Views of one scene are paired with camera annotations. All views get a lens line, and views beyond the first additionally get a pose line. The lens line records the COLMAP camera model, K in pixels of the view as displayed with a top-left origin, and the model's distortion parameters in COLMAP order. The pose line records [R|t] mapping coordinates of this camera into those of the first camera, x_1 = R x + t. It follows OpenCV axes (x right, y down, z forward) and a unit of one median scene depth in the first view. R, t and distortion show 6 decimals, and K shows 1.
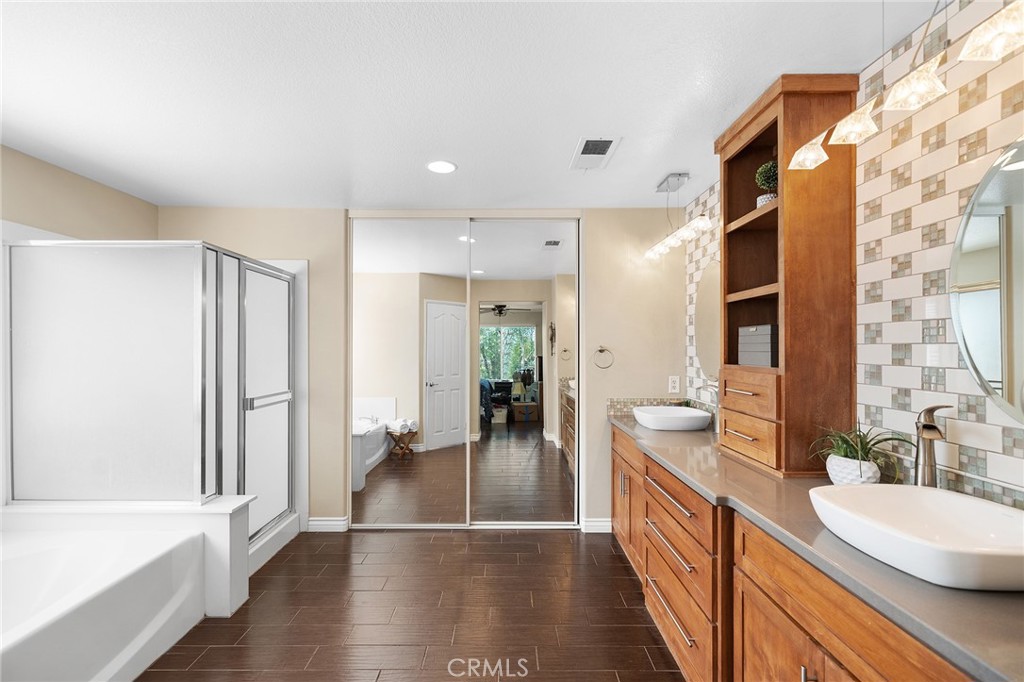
lens RADIAL K [[427.8, 0, 508.5], [0, 427.8, 341.5], [0, 0, 1]] dist [0.000400, -0.000102]
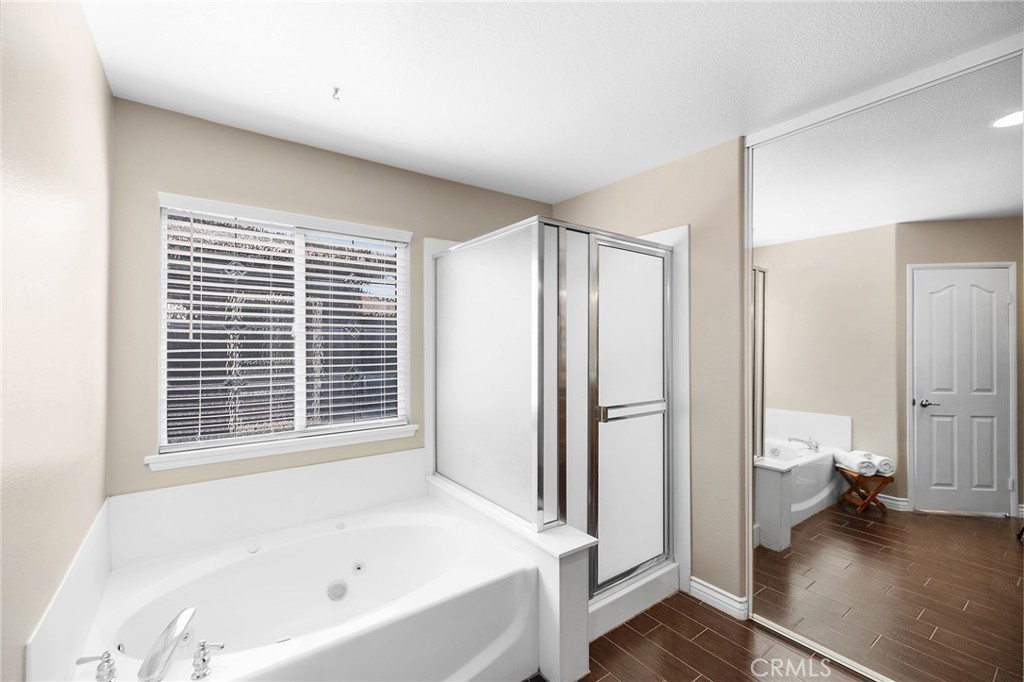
lens RADIAL K [[427.8, 0, 508.5], [0, 427.8, 341.5], [0, 0, 1]] dist [0.000400, -0.000102]
pose [[0.576118, -0.006306, -0.817342, -0.046216], [0.014460, 0.999892, 0.002479, 0.005734], [0.817239, -0.013247, 0.576147, 0.329881]]
